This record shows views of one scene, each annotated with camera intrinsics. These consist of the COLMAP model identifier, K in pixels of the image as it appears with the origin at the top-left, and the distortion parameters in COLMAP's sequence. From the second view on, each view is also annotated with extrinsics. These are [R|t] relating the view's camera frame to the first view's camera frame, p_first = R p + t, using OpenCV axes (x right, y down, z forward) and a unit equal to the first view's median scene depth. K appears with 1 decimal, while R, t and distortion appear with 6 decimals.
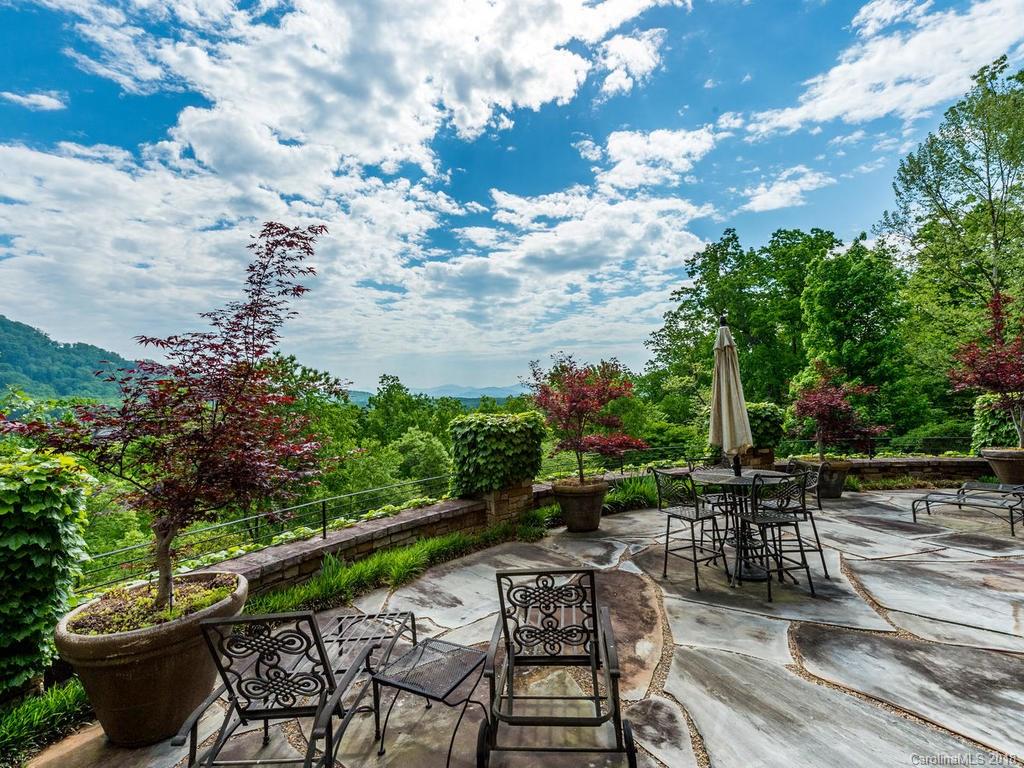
lens RADIAL K [[448.3, 0, 513.6], [0, 448.3, 398.4], [0, 0, 1]] dist [0.000002, -0.000032]
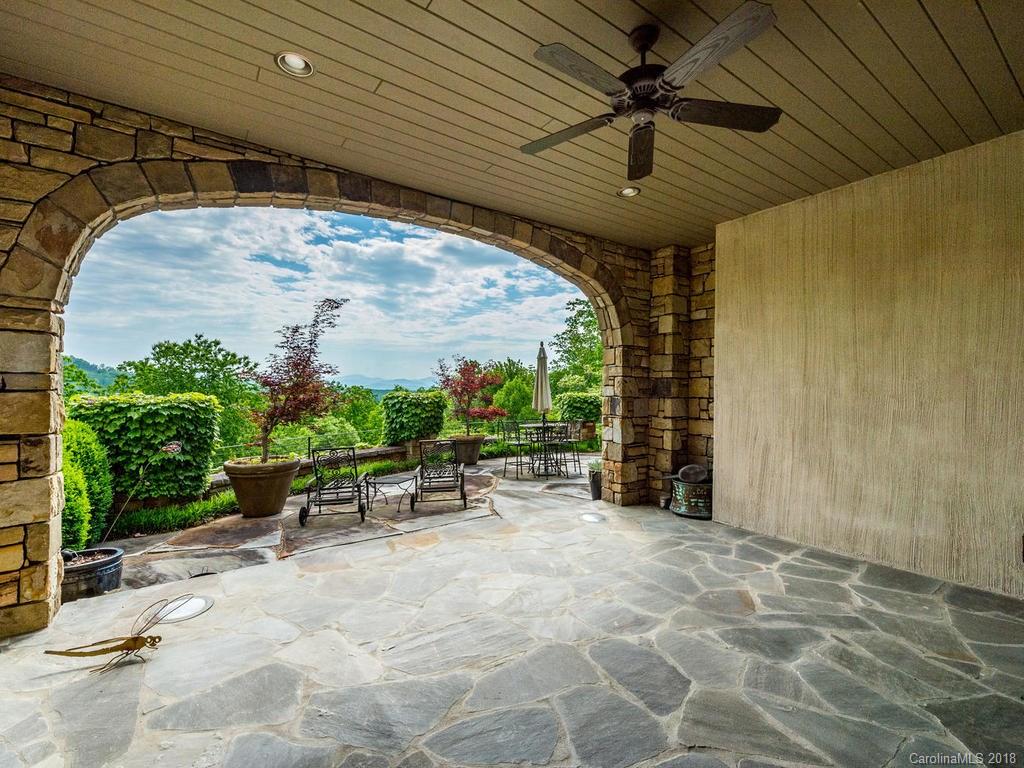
lens RADIAL K [[560.0, 0, 512.0], [0, 560.0, 384.0], [0, 0, 1]] dist [-0.000163, -0.000170]
pose [[0.986578, 0.043354, 0.157429, -0.003507], [-0.038966, 0.998764, -0.030857, 0.013230], [-0.158572, 0.024308, 0.987048, -0.232031]]
